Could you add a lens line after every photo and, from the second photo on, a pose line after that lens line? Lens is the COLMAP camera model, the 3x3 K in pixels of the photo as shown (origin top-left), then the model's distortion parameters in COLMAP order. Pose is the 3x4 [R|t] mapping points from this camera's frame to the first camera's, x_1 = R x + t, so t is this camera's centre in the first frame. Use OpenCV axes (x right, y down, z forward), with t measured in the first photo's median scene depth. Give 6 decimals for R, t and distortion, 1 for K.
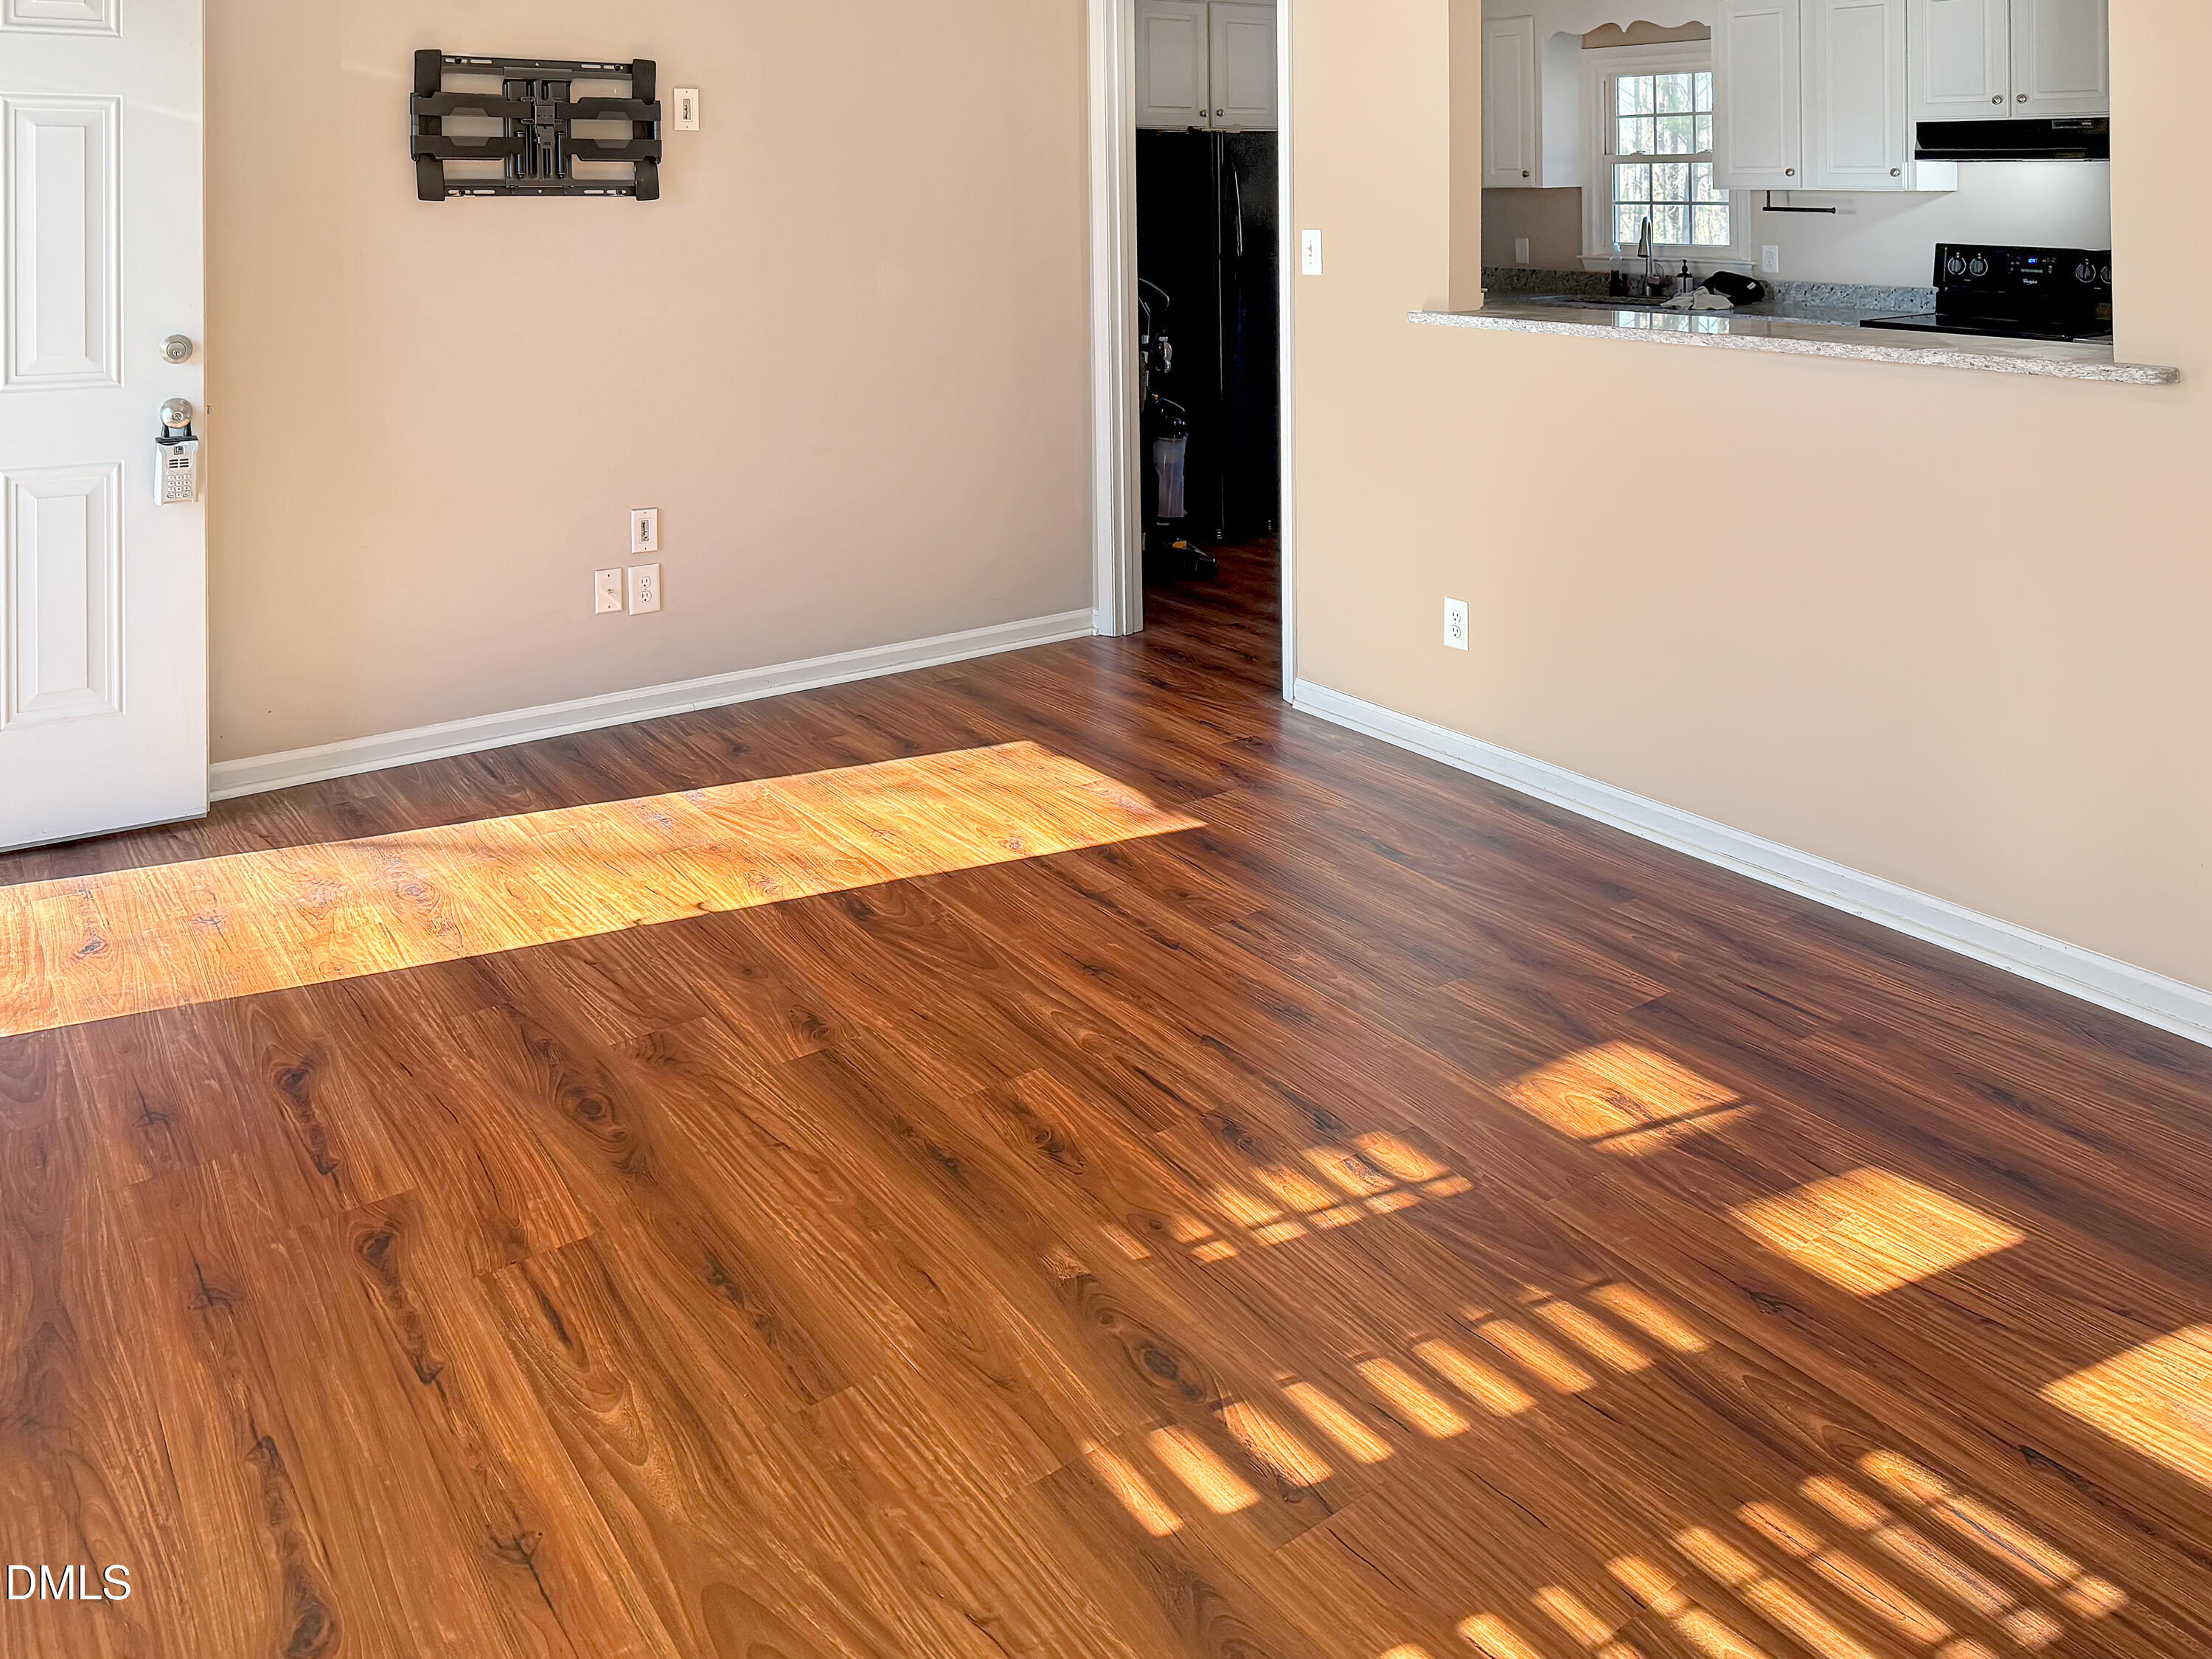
lens RADIAL K [[1581.2, 0, 1106.0], [0, 1581.2, 829.5], [0, 0, 1]] dist [0.063203, -0.101109]
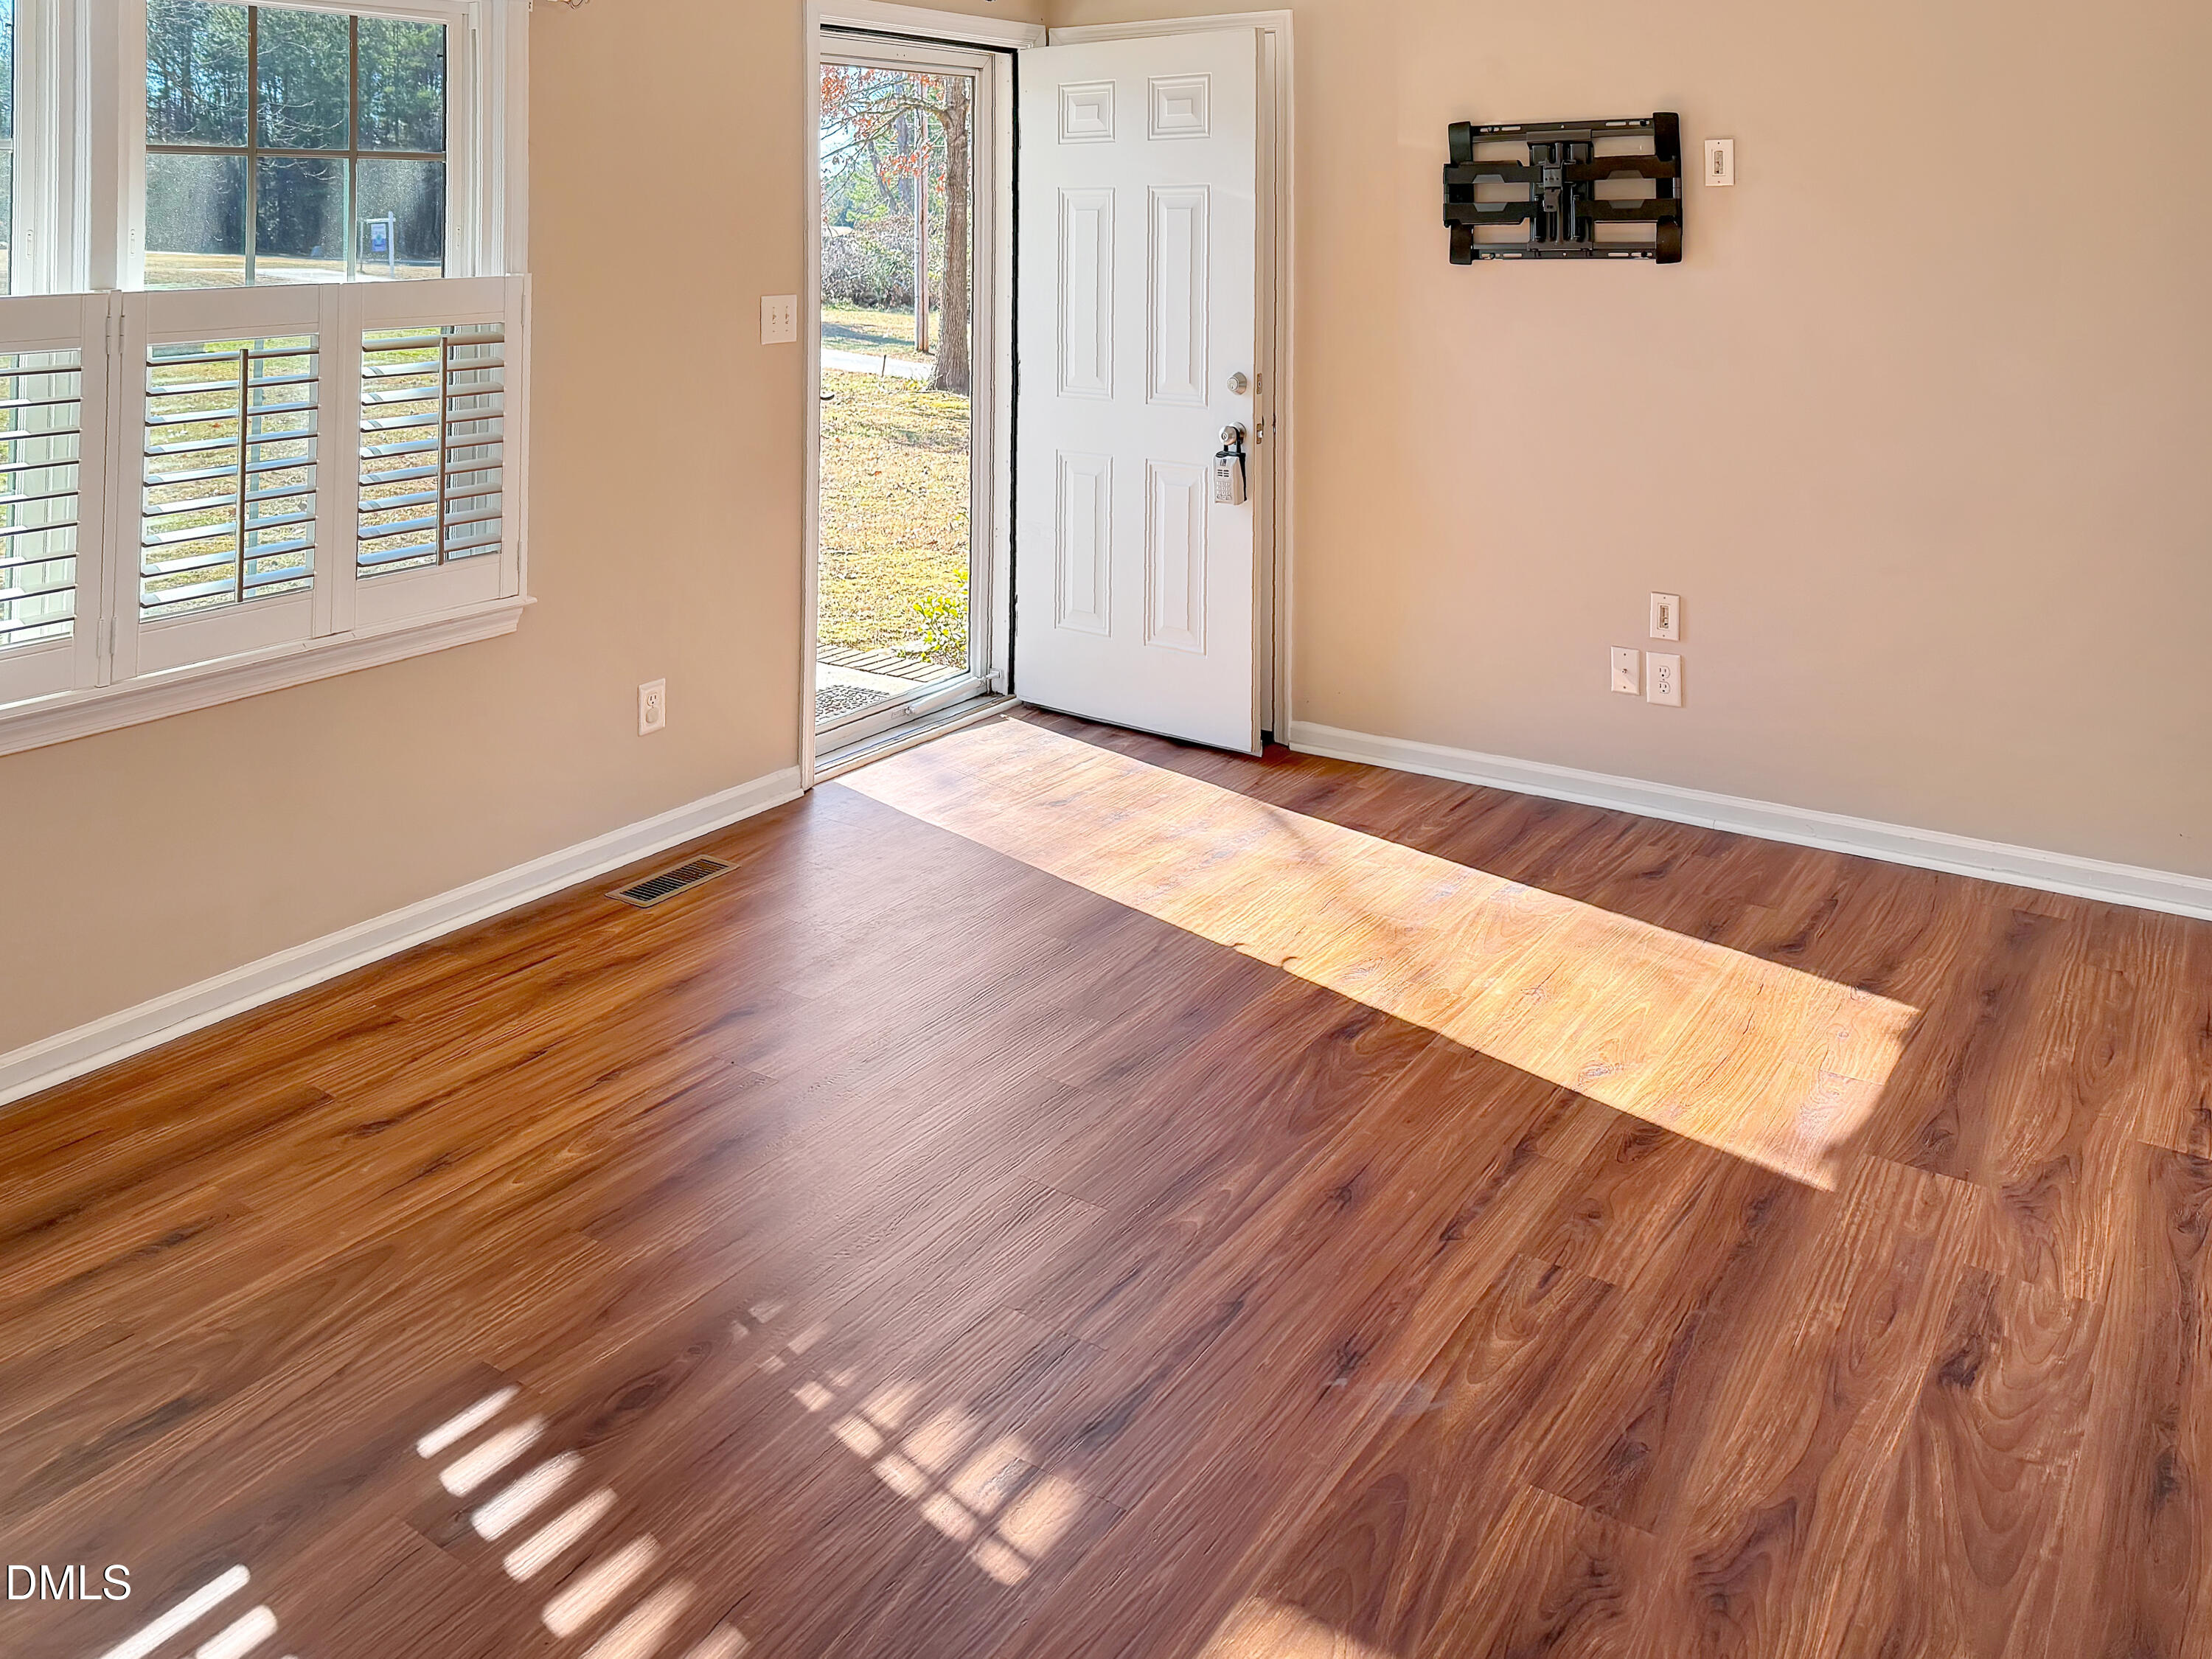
lens RADIAL K [[1581.2, 0, 1106.0], [0, 1581.2, 829.5], [0, 0, 1]] dist [0.063203, -0.101109]
pose [[0.321555, 0.328787, -0.887976, 0.576370], [-0.340143, 0.915294, 0.215729, -0.205889], [0.883688, 0.232670, 0.406152, 0.466523]]
